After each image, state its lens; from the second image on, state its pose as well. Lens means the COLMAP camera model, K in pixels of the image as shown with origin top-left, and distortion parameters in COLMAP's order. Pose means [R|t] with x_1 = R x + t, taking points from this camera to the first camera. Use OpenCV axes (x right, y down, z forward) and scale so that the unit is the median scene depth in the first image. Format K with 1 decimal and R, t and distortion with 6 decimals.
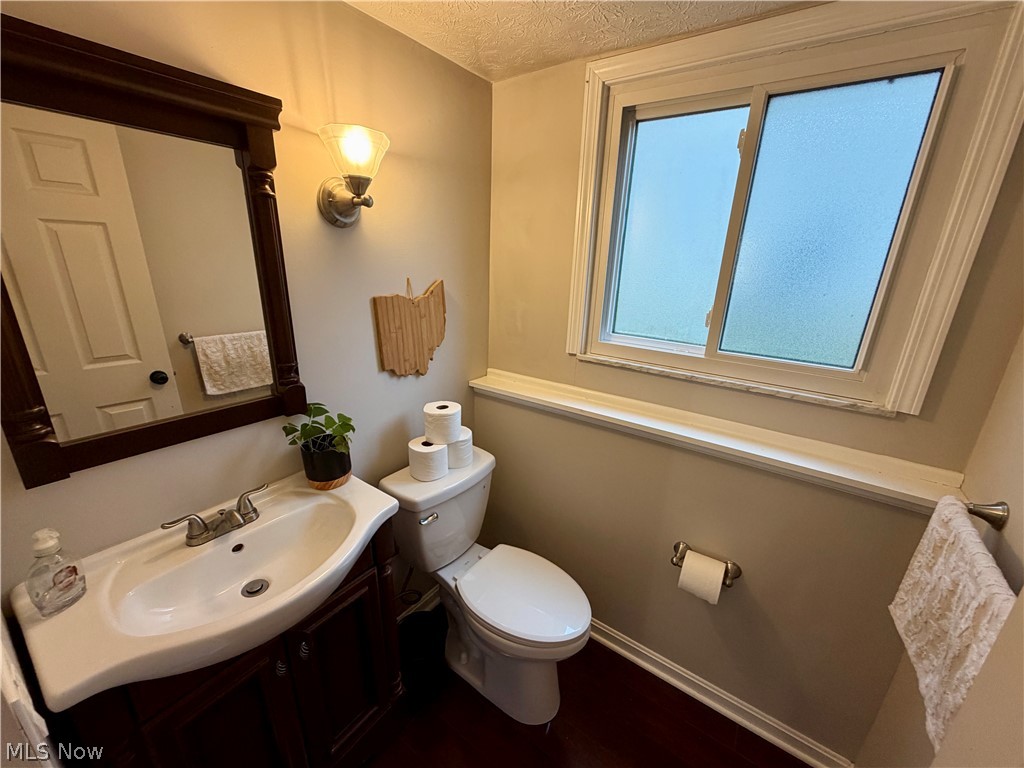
lens RADIAL K [[405.7, 0, 509.6], [0, 405.7, 385.8], [0, 0, 1]] dist [0.000274, -0.000068]
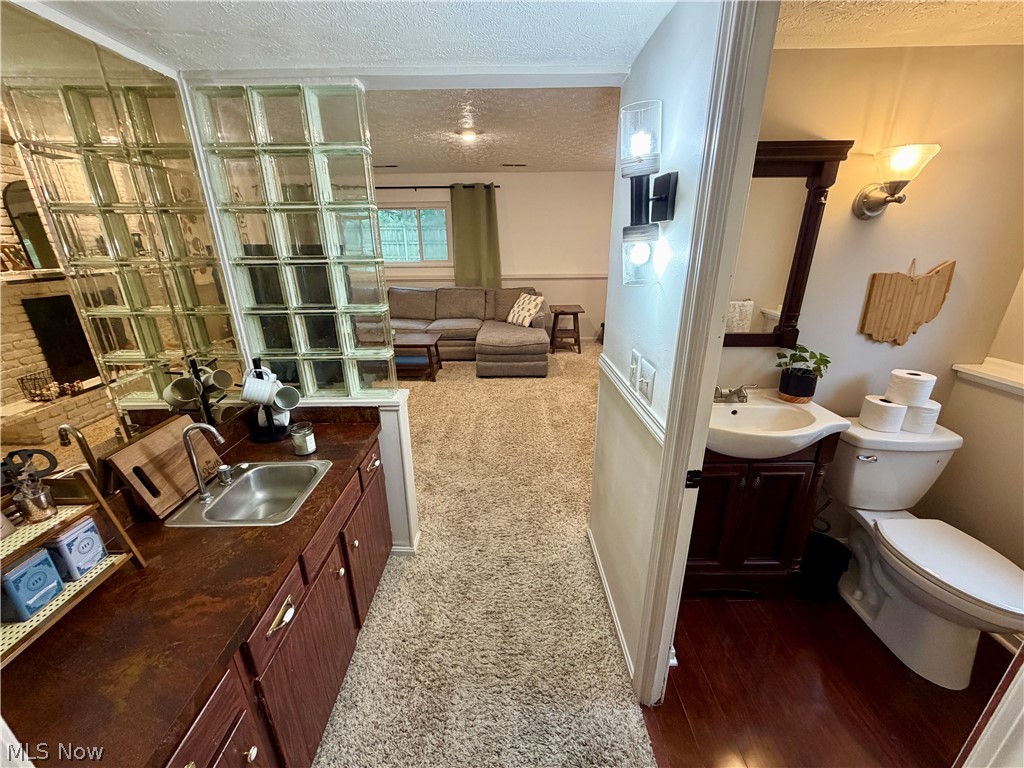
lens RADIAL K [[405.7, 0, 509.6], [0, 405.7, 385.8], [0, 0, 1]] dist [0.000274, -0.000068]
pose [[0.580255, 0.241865, -0.777693, 0.074143], [-0.224062, 0.965446, 0.133079, 0.204354], [0.783007, 0.097032, 0.614397, -0.628240]]
